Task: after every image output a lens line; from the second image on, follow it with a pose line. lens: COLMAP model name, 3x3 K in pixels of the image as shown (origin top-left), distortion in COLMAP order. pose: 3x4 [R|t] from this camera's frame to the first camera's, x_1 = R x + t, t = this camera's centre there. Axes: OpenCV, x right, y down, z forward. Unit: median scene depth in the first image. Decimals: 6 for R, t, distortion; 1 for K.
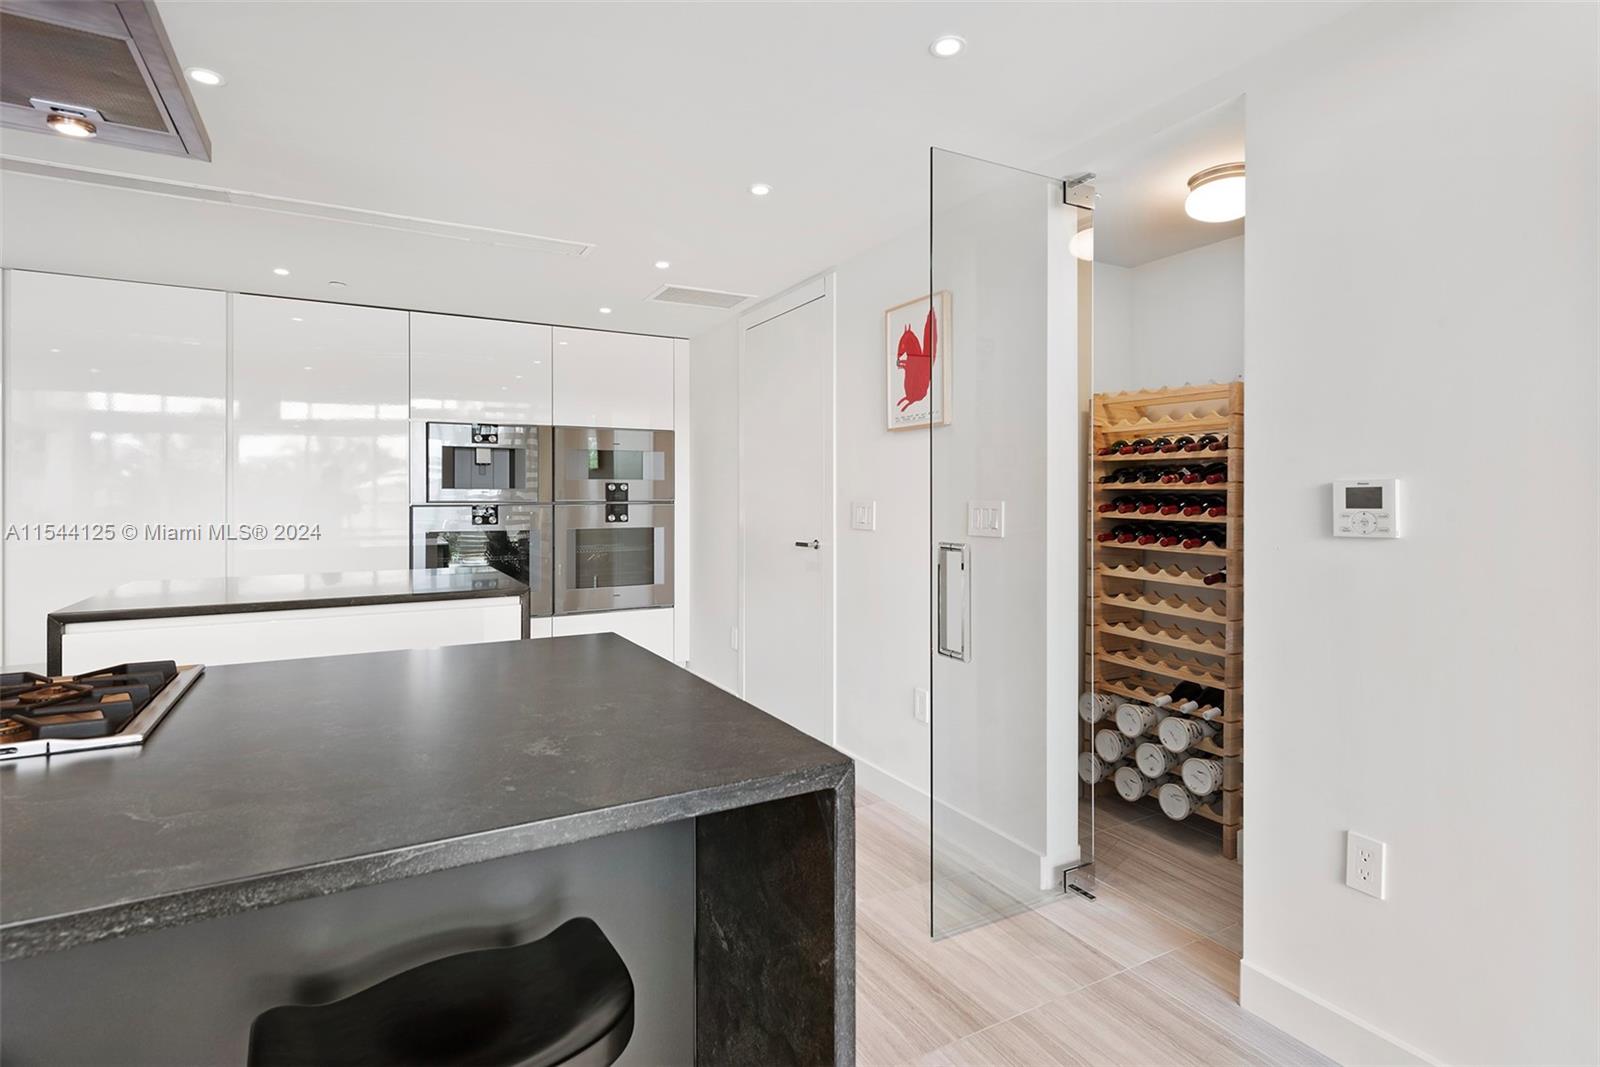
lens RADIAL K [[790.5, 0, 801.8], [0, 790.5, 490.7], [0, 0, 1]] dist [0.015349, -0.000610]
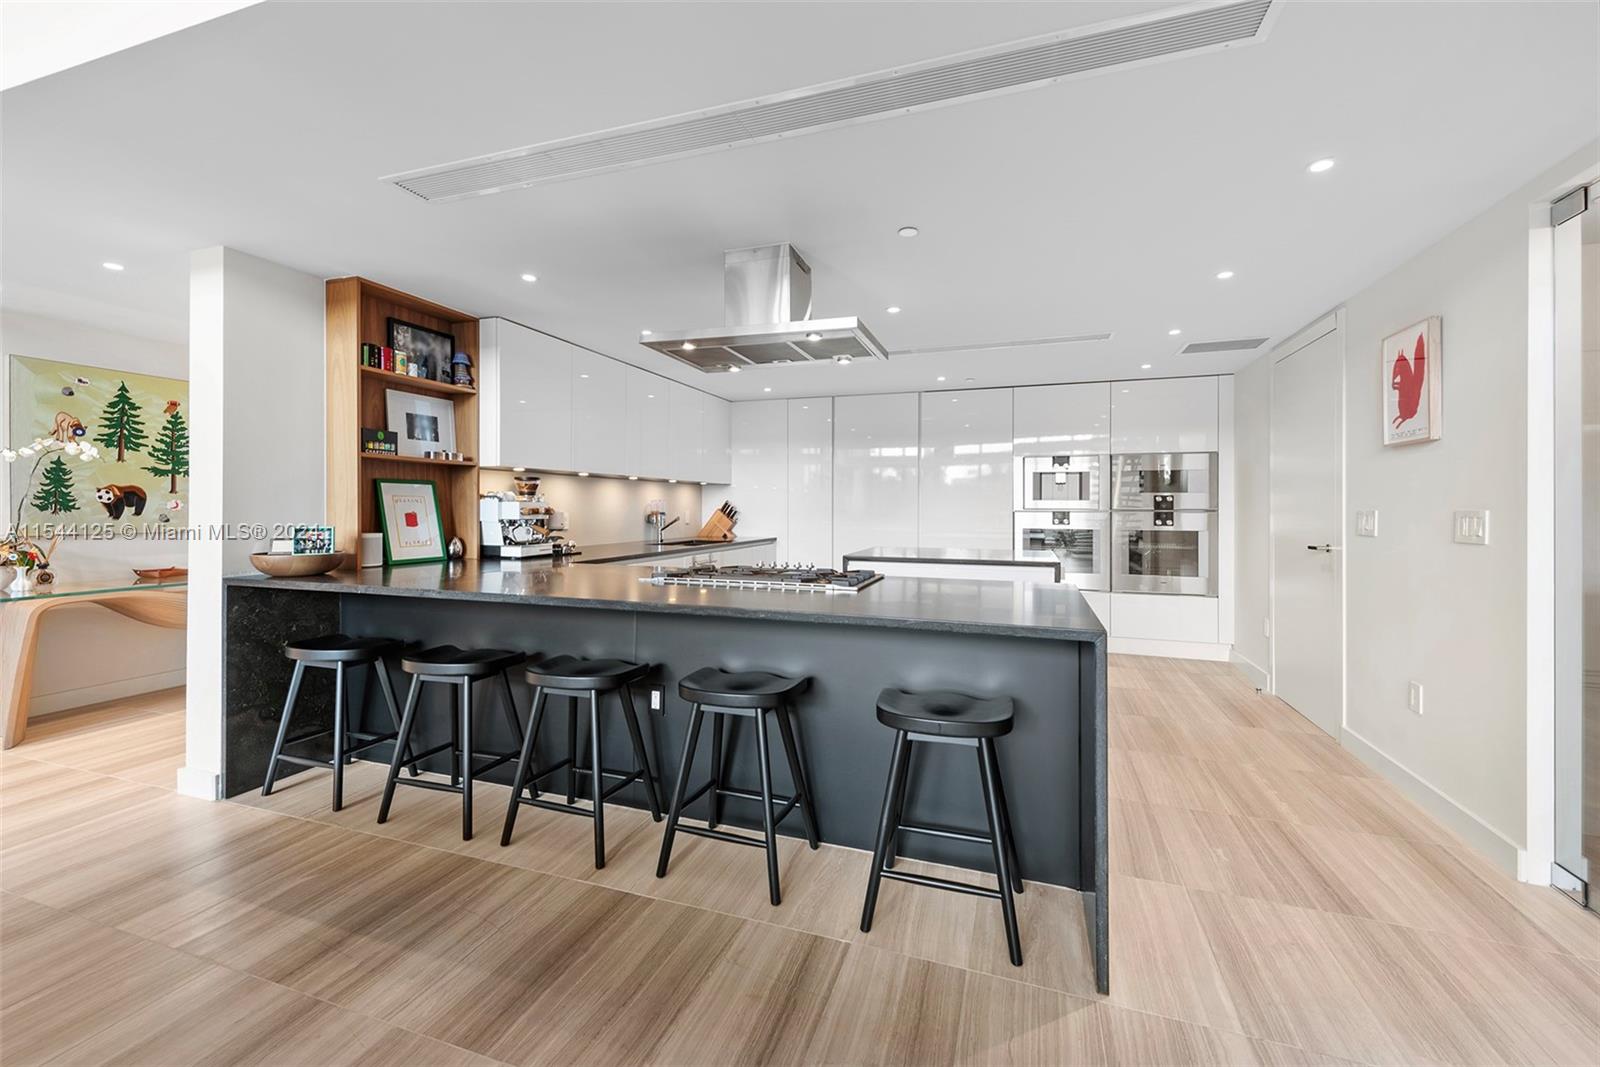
lens RADIAL K [[639.9, 0, 793.2], [0, 639.9, 505.0], [0, 0, 1]] dist [-0.007839, -0.000600]
pose [[0.653538, 0.000690, -0.756893, 0.176936], [0.003007, 0.999989, 0.003508, 0.000397], [0.756888, -0.004569, 0.653529, -0.154495]]
